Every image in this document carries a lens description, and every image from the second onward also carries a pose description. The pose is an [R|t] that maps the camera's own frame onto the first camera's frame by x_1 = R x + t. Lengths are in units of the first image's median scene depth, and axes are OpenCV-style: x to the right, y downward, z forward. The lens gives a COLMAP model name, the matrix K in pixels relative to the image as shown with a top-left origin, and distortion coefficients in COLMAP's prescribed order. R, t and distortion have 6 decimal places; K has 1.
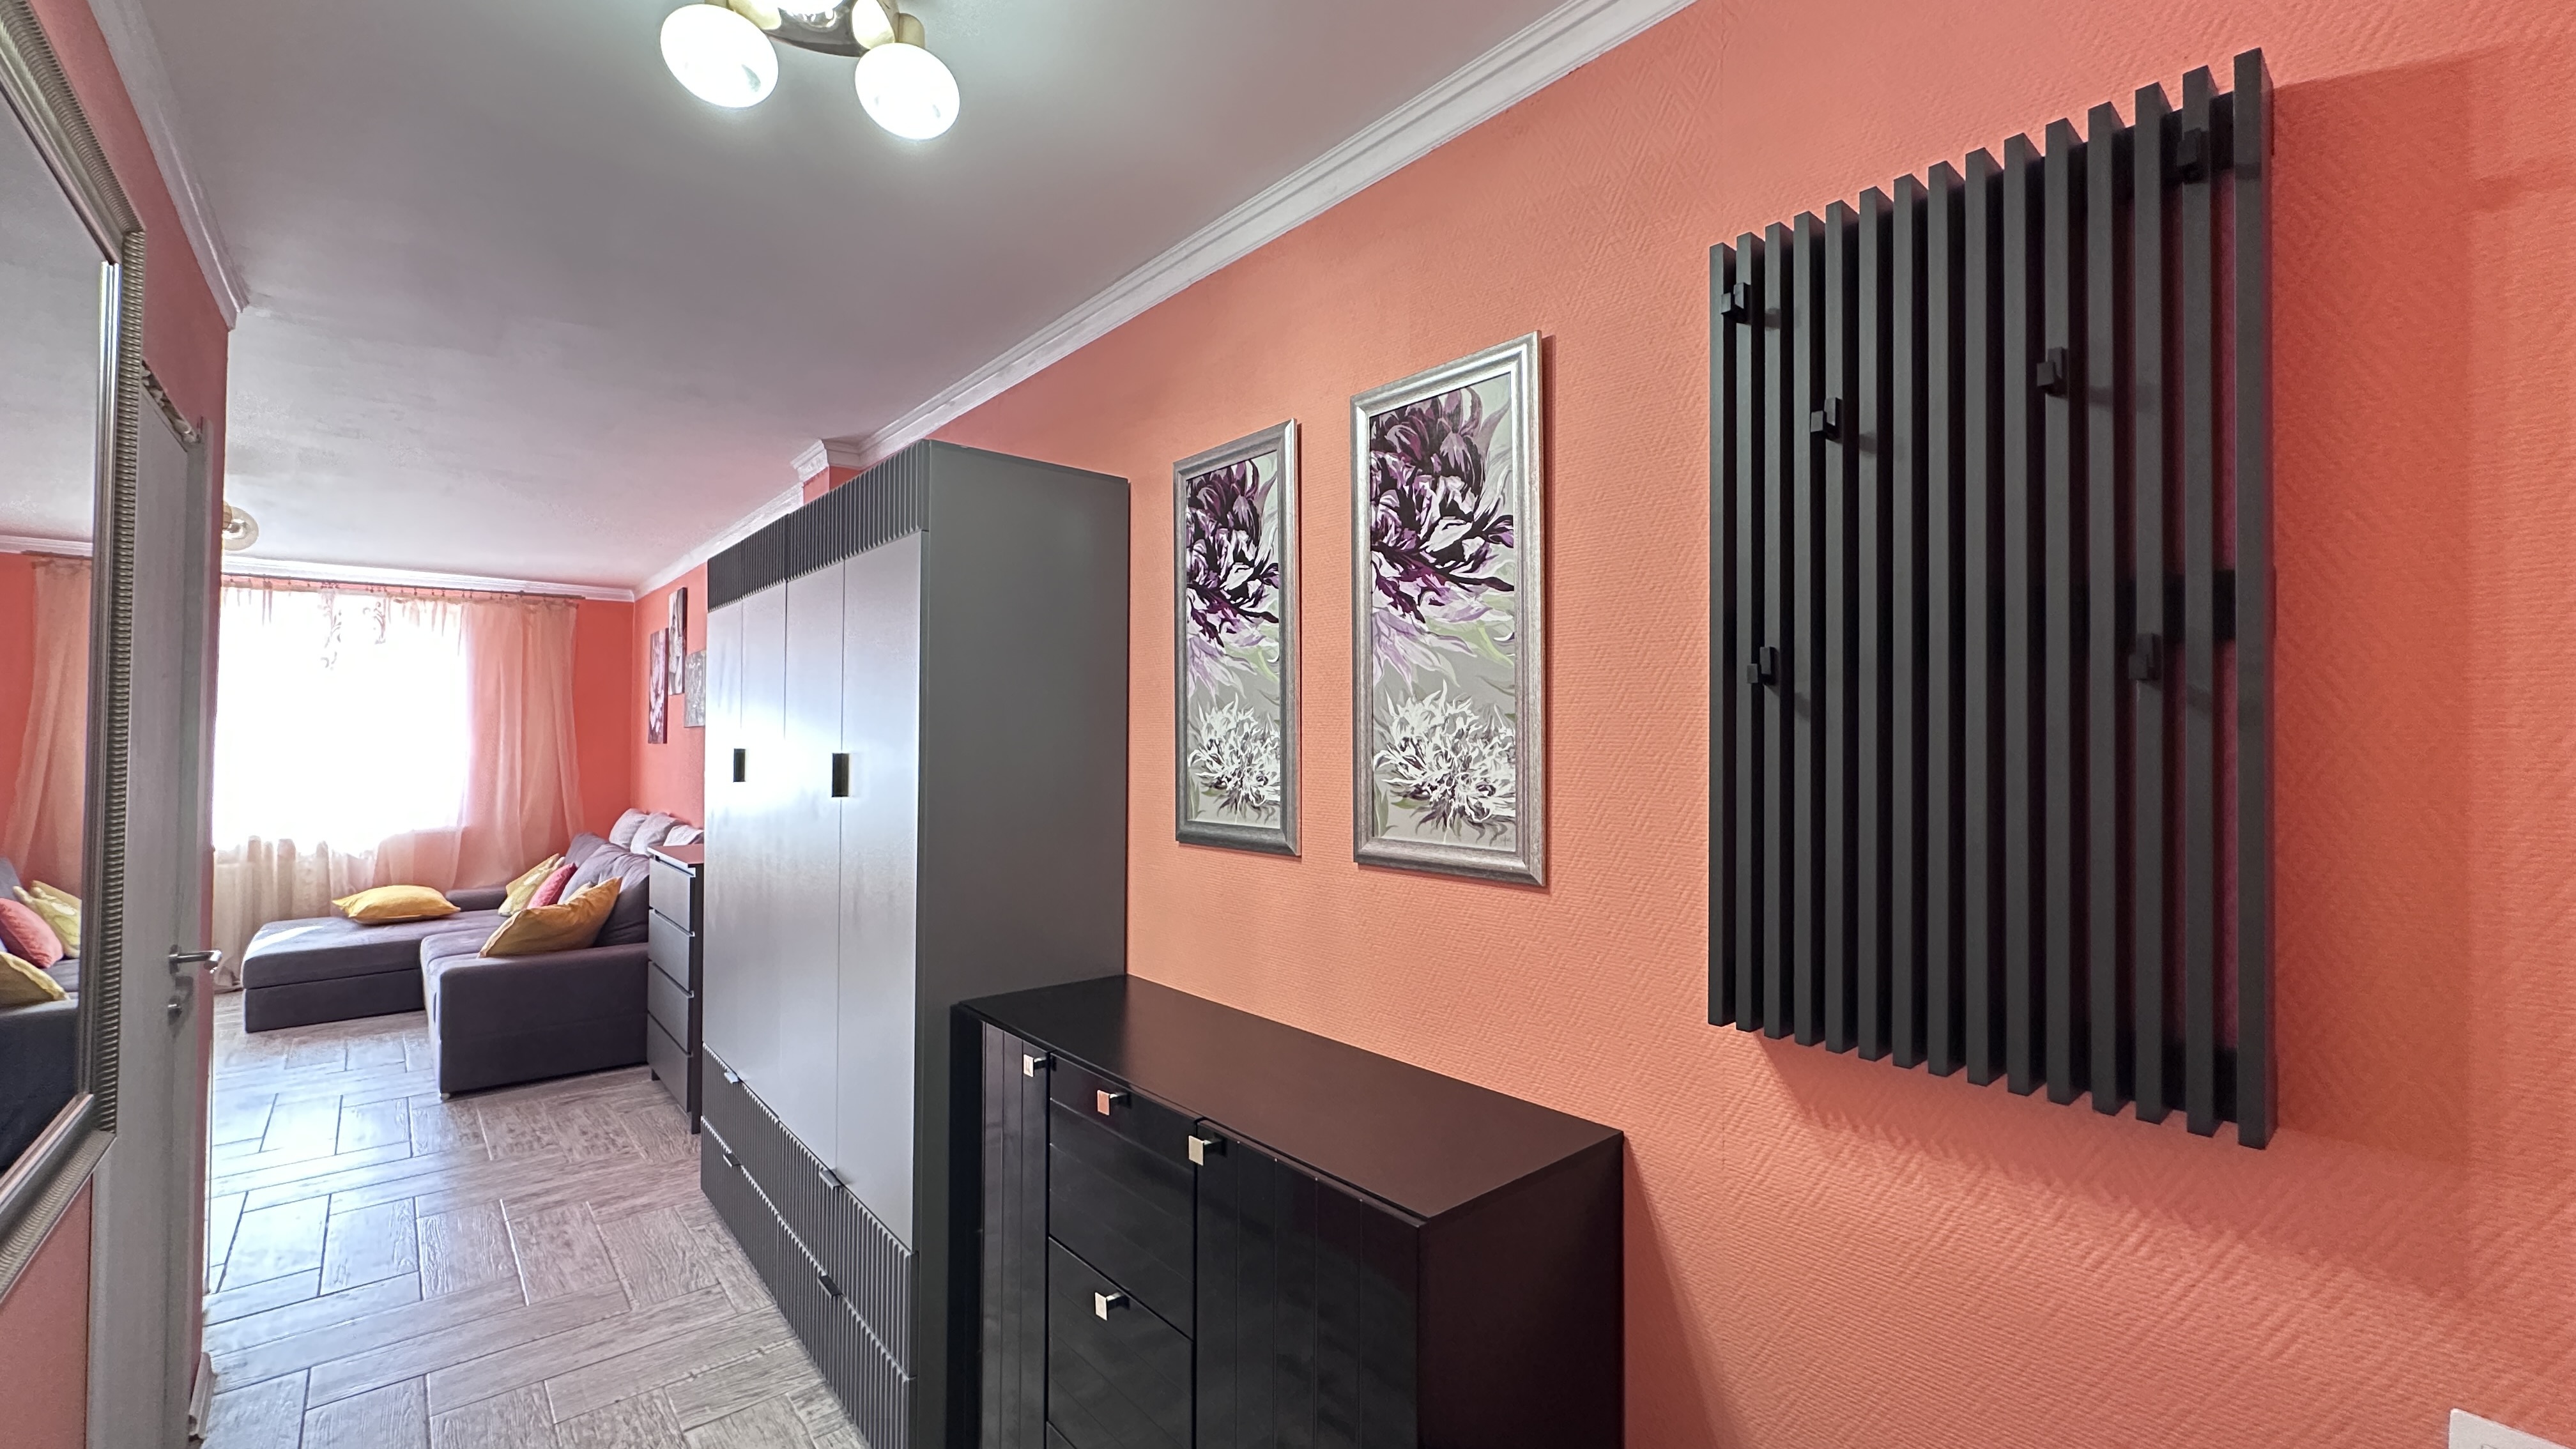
lens RADIAL K [[1025.8, 0, 1294.0], [0, 1025.8, 721.1], [0, 0, 1]] dist [0.000160, -0.000177]
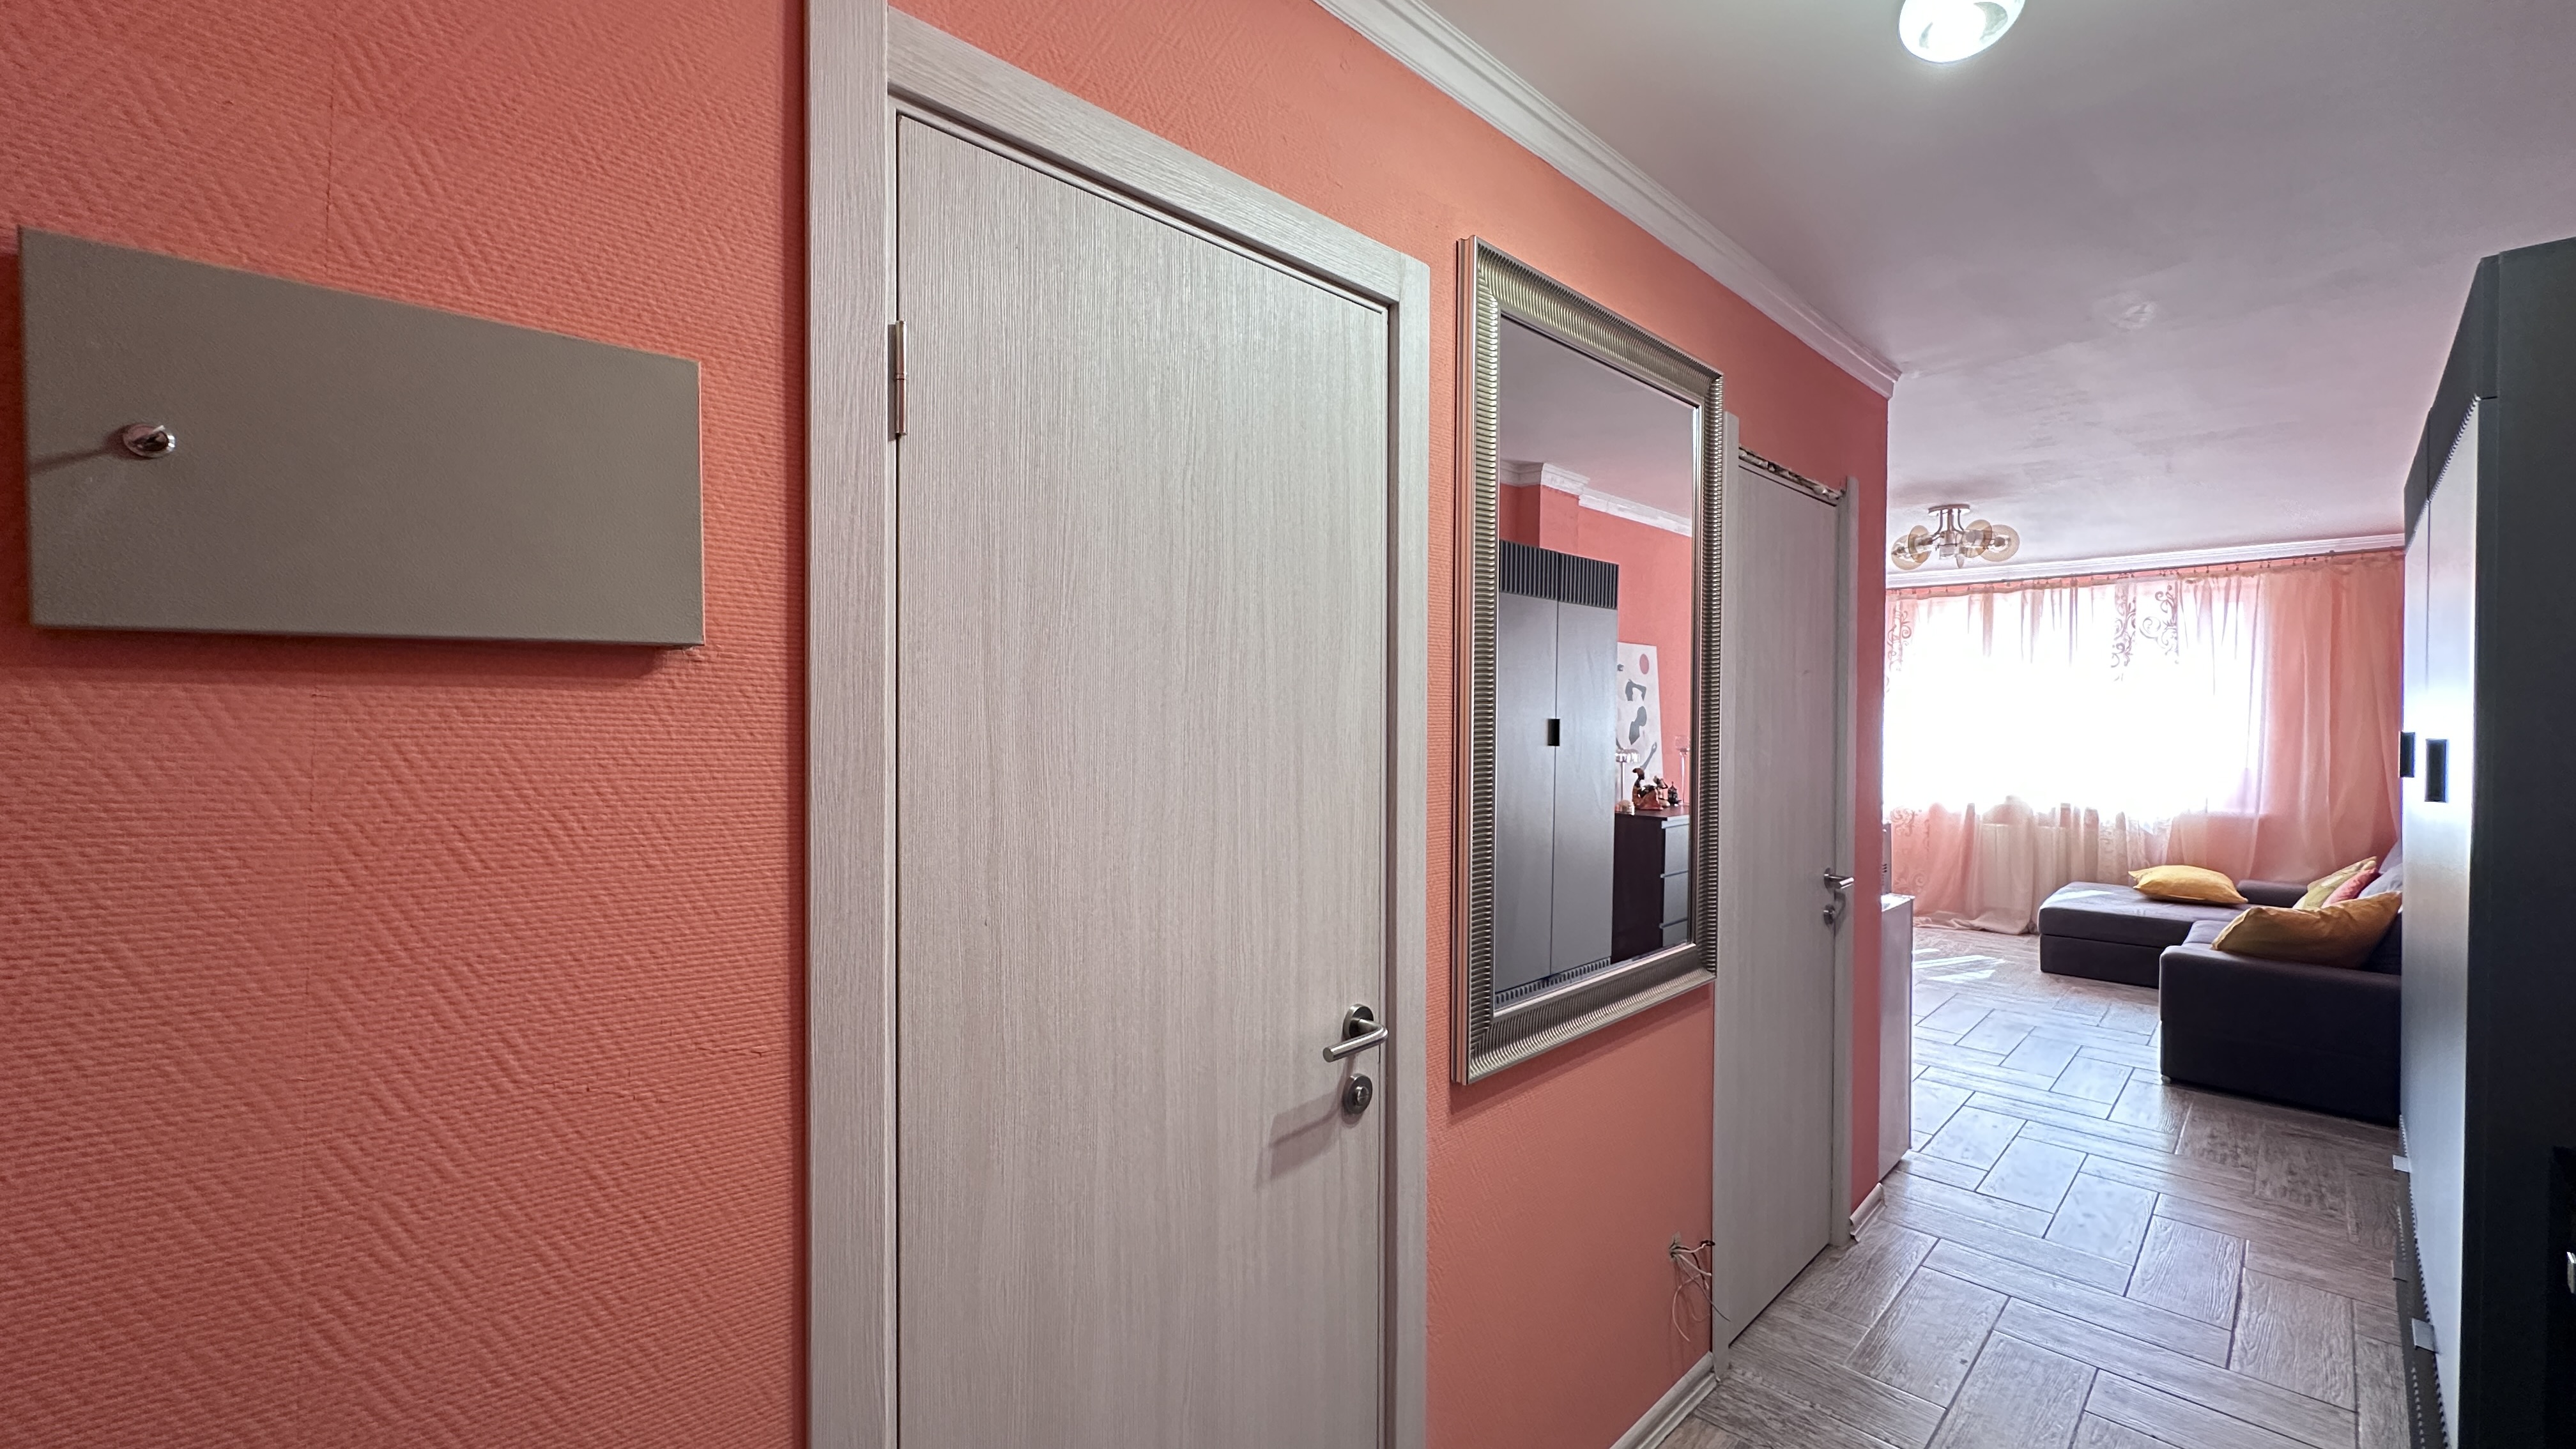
lens RADIAL K [[1025.8, 0, 1285.1], [0, 1025.8, 723.6], [0, 0, 1]] dist [0.000160, -0.000177]
pose [[0.064145, 0.008155, -0.997907, 0.071940], [0.012762, 0.999878, 0.008992, 0.001045], [0.997859, -0.013312, 0.064033, 0.059301]]
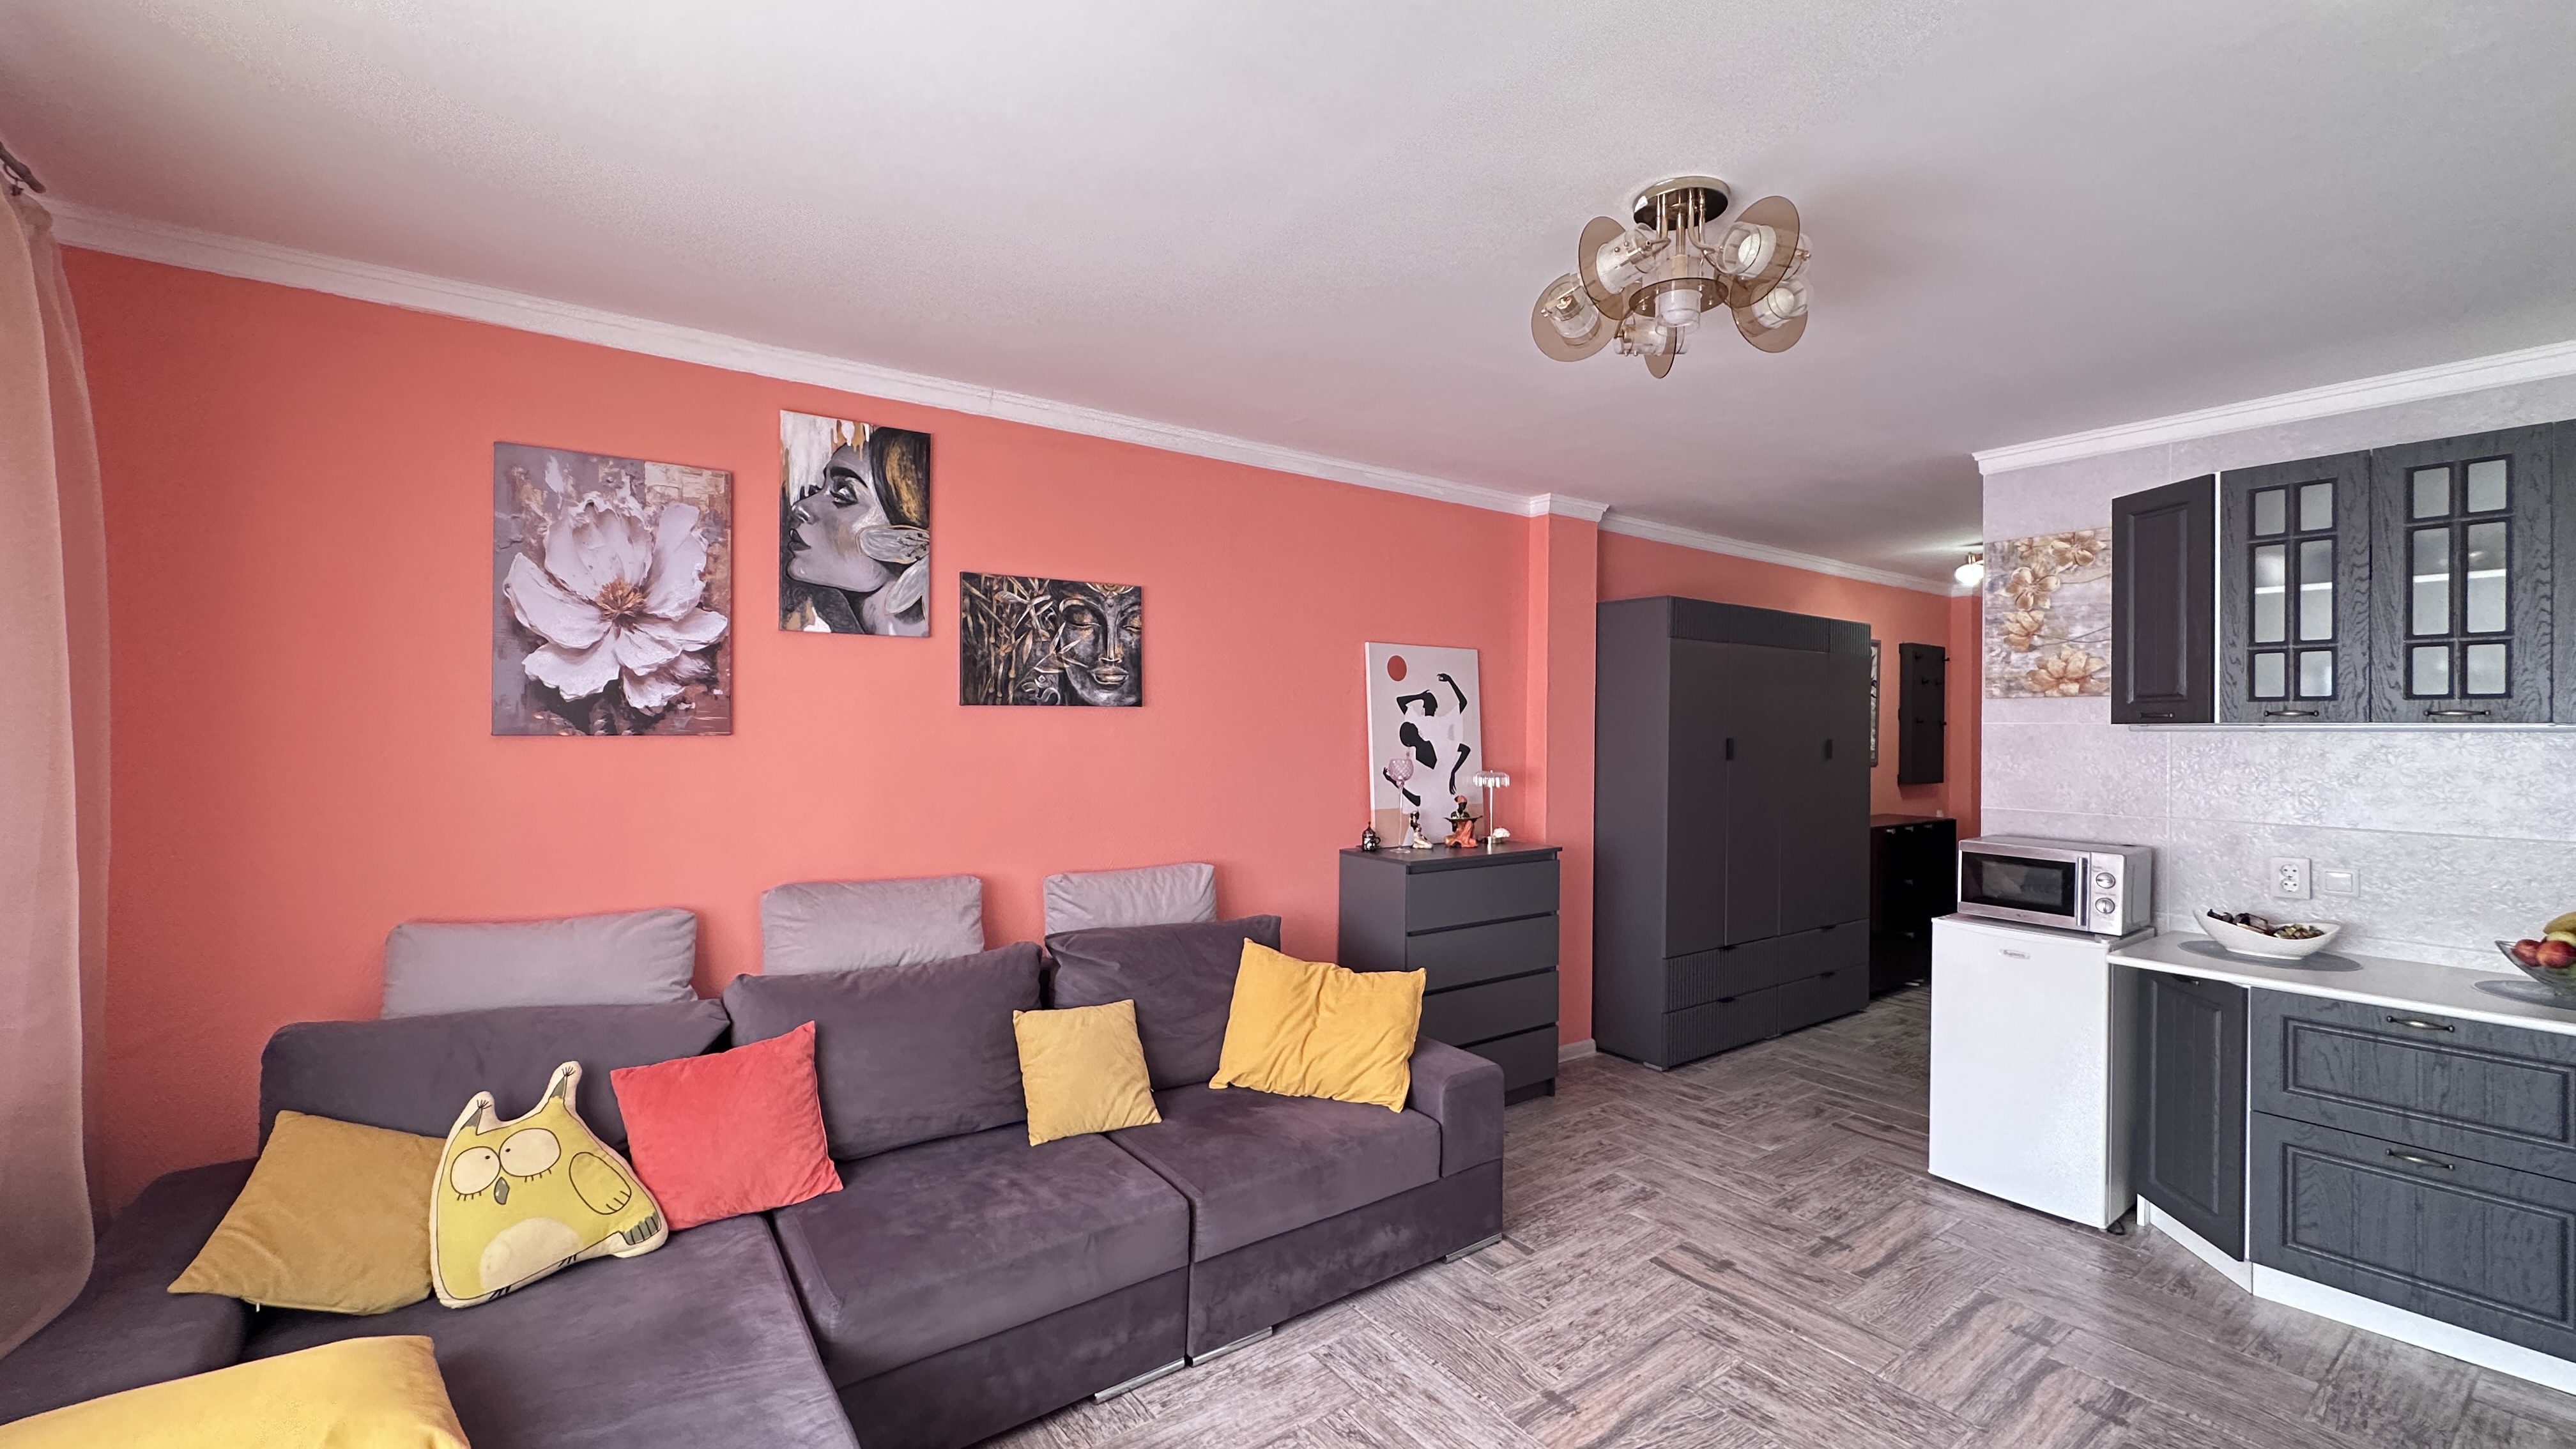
lens RADIAL K [[1025.8, 0, 1286.4], [0, 1025.8, 731.7], [0, 0, 1]] dist [0.000160, -0.000177]
pose [[0.100894, -0.006963, 0.994873, -1.083026], [-0.023888, 0.999670, 0.009419, 0.011136], [-0.994610, -0.024716, 0.100694, 0.759226]]
